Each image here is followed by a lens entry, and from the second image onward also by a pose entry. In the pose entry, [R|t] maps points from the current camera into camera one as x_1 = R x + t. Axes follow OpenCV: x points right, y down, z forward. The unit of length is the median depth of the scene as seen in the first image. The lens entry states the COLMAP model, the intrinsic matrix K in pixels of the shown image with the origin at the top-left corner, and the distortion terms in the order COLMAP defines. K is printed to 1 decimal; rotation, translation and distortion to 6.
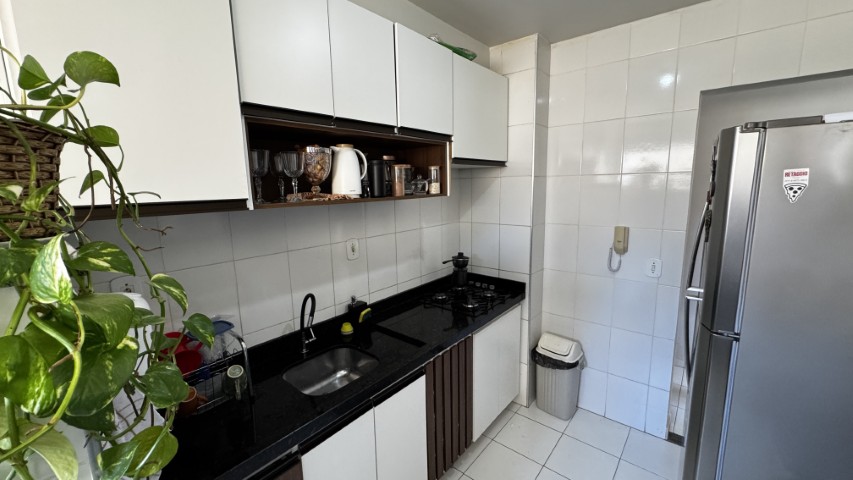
lens RADIAL K [[340.2, 0, 425.9], [0, 340.2, 239.0], [0, 0, 1]] dist [-0.007604, 0.000213]
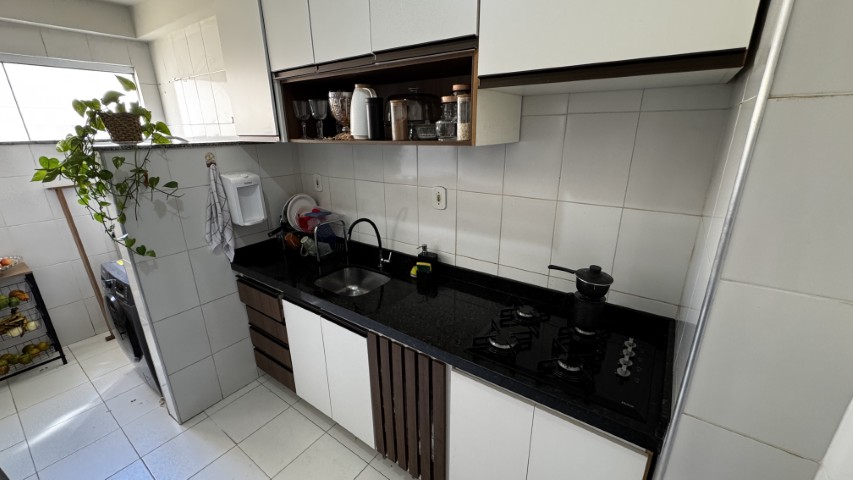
lens RADIAL K [[340.2, 0, 426.1], [0, 340.2, 238.2], [0, 0, 1]] dist [-0.007604, 0.000213]
pose [[0.082911, 0.323104, -0.942724, 0.610169], [-0.150539, 0.939187, 0.308652, -0.130901], [0.985121, 0.116326, 0.126509, 0.776276]]
